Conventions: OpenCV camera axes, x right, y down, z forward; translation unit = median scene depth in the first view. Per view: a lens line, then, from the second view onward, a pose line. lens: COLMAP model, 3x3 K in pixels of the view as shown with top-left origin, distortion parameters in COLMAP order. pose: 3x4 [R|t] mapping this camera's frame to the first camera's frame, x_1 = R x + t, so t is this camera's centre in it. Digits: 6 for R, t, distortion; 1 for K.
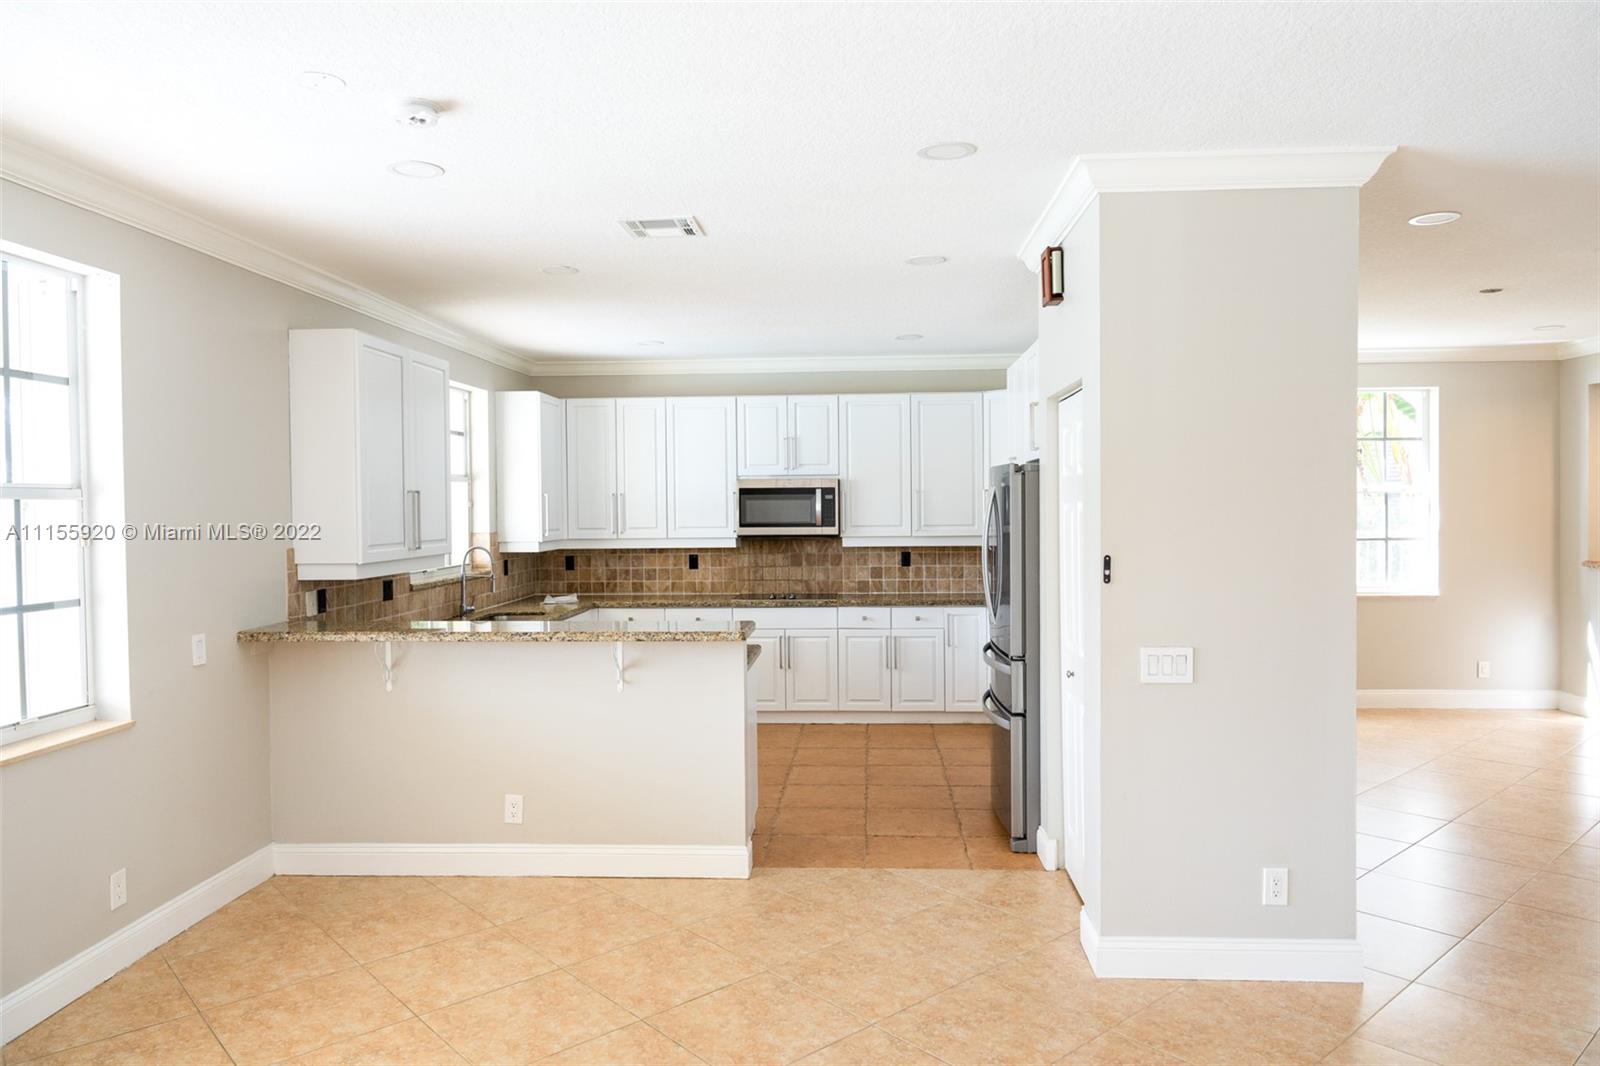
lens RADIAL K [[1072.6, 0, 800.0], [0, 1072.6, 533.0], [0, 0, 1]] dist [-0.004260, -0.002085]
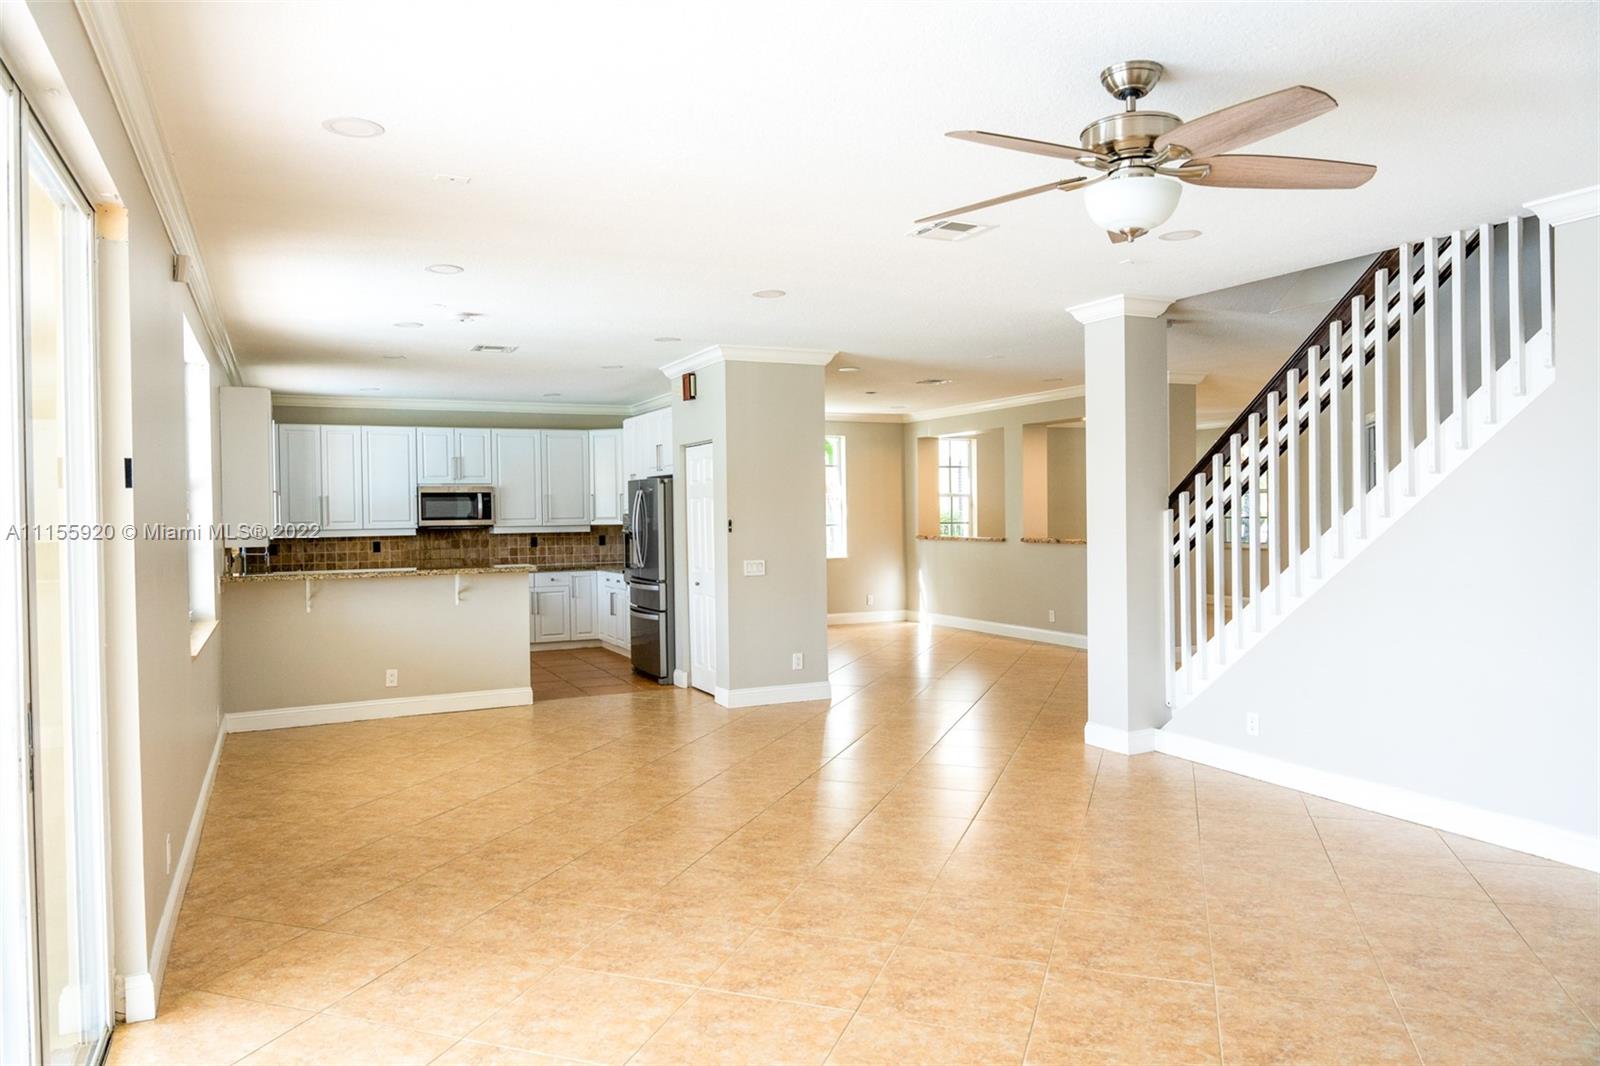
lens RADIAL K [[1096.0, 0, 806.5], [0, 1096.0, 522.6], [0, 0, 1]] dist [0.022338, 0.000103]
pose [[0.870052, -0.007779, 0.492898, -0.330043], [0.018862, 0.999669, -0.017518, 0.032724], [-0.492599, 0.024538, 0.869911, -0.504361]]
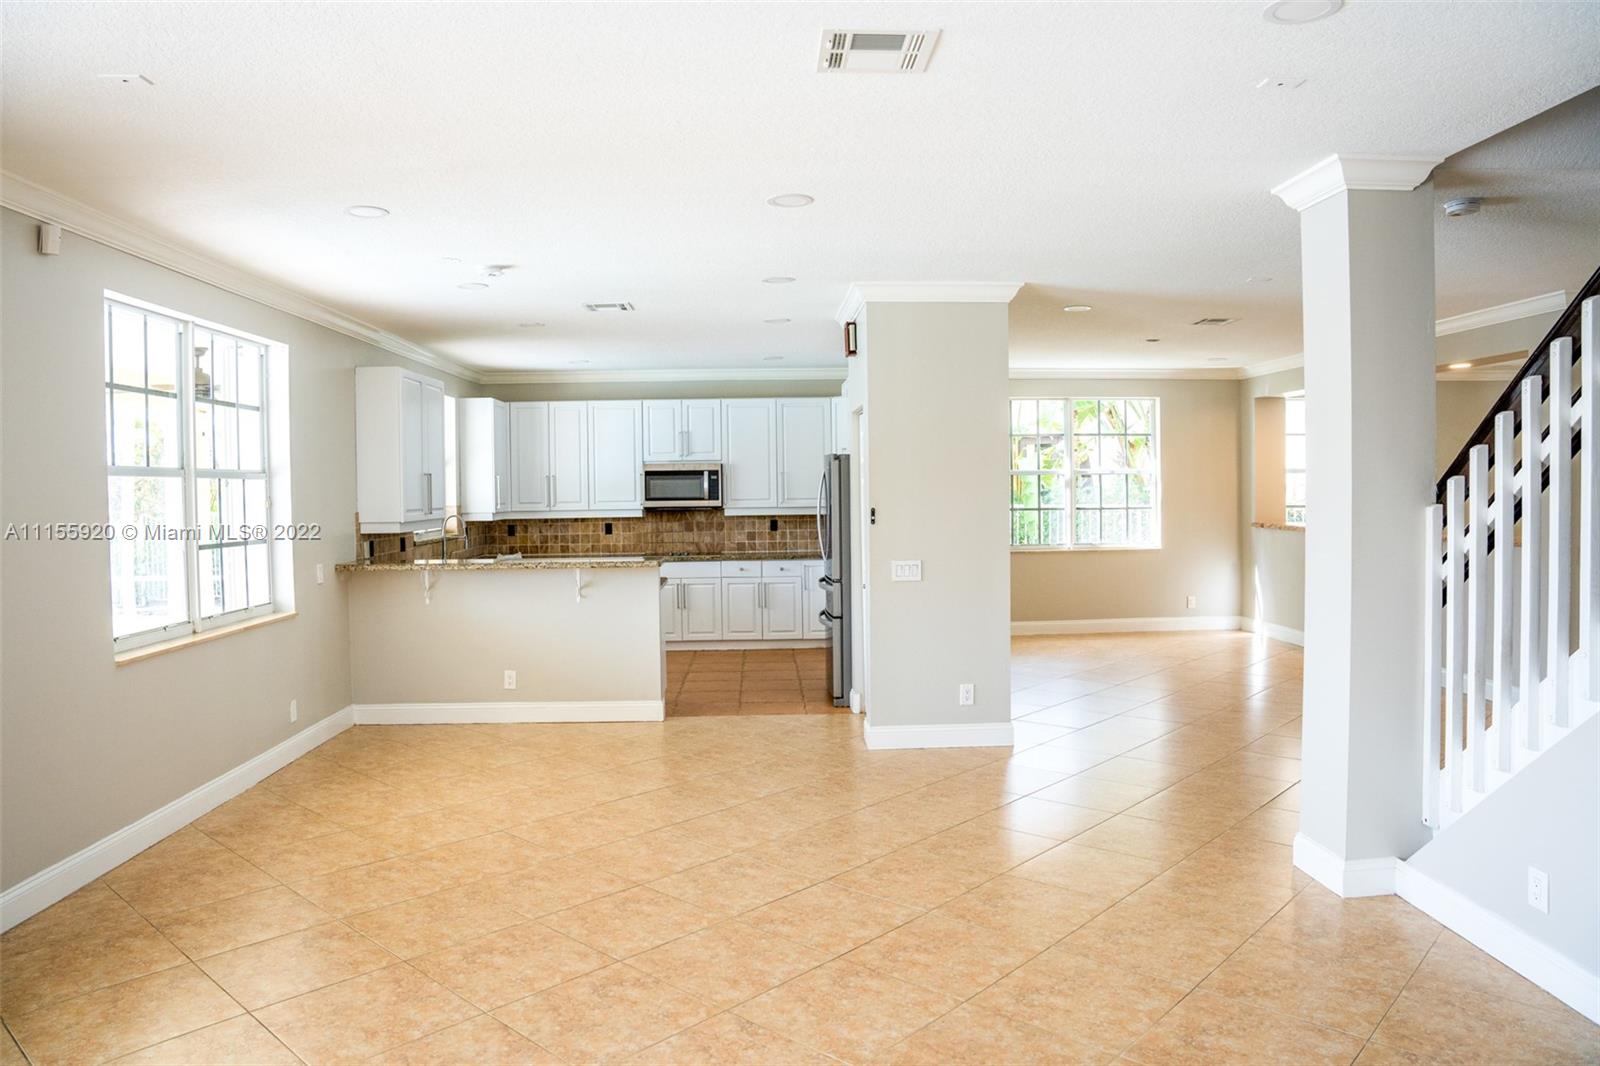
lens RADIAL K [[1128.7, 0, 796.1], [0, 1128.7, 529.8], [0, 0, 1]] dist [-0.178085, 0.149047]
pose [[0.995256, -0.006953, 0.097045, -0.007206], [0.005987, 0.999930, 0.010245, 0.016837], [-0.097109, -0.009616, 0.995227, -0.376064]]
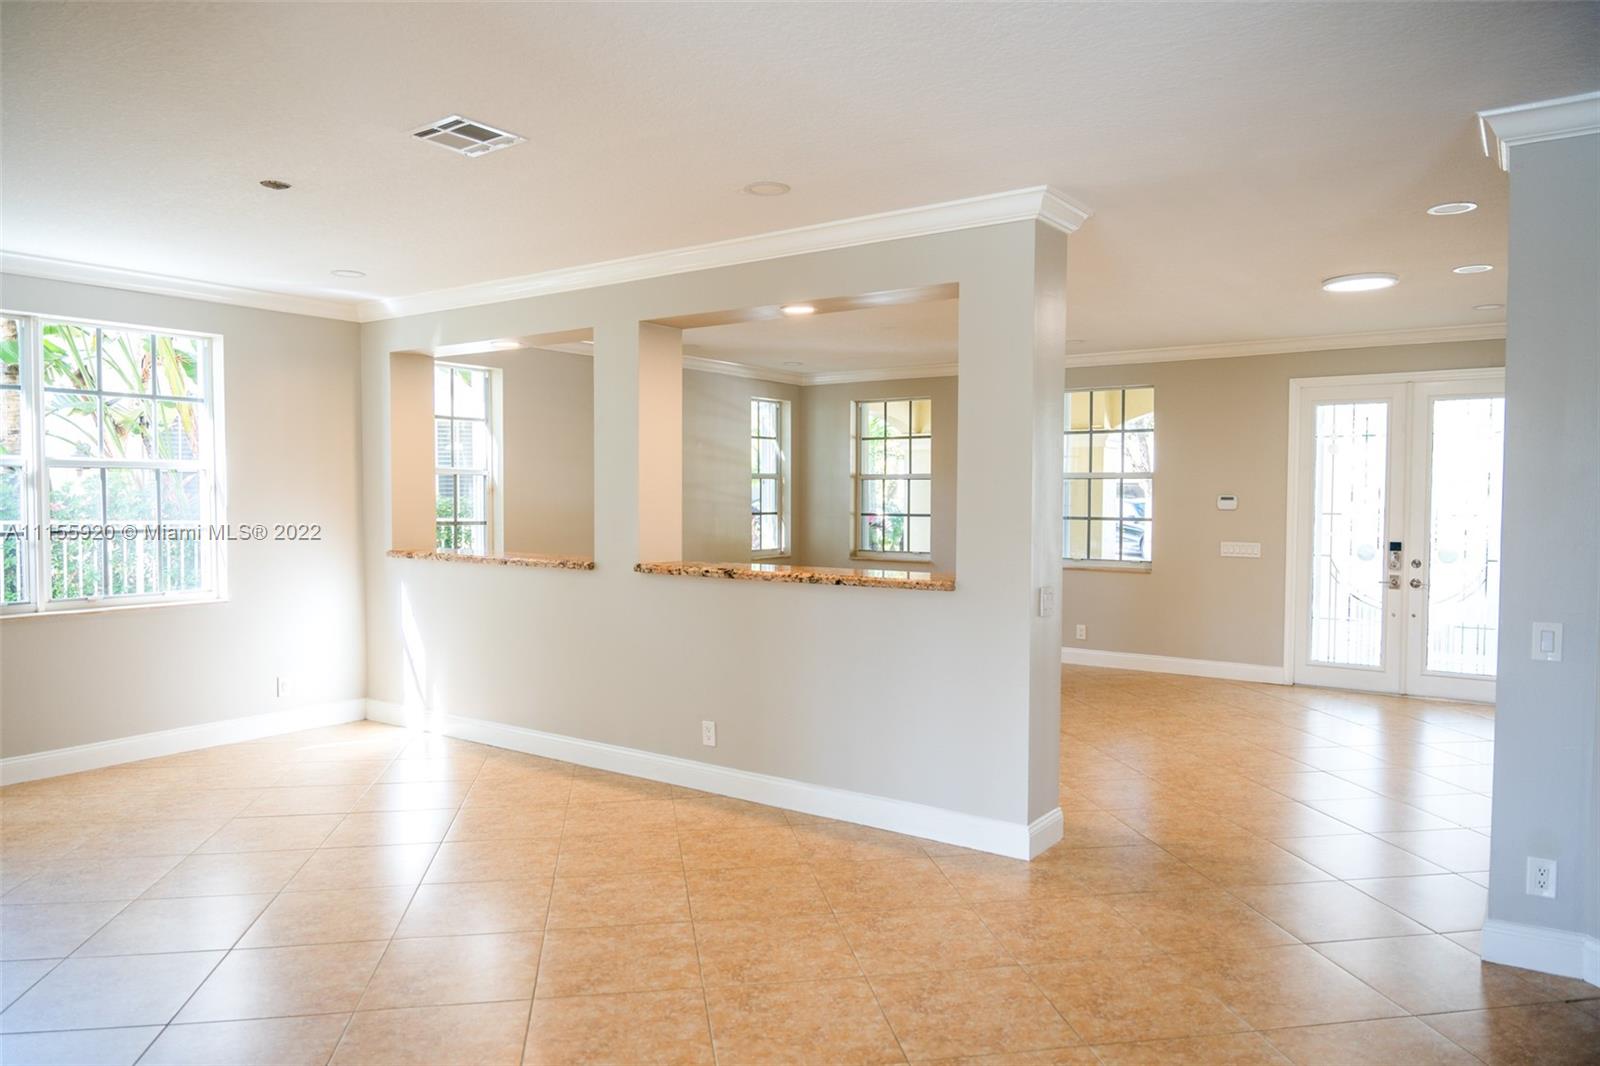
lens RADIAL K [[1096.0, 0, 806.5], [0, 1096.0, 522.6], [0, 0, 1]] dist [0.022338, 0.000103]
pose [[0.548360, -0.010387, 0.836178, 0.153503], [0.014725, 0.999888, 0.002765, 0.005611], [-0.836113, 0.010796, 0.548452, 0.199877]]
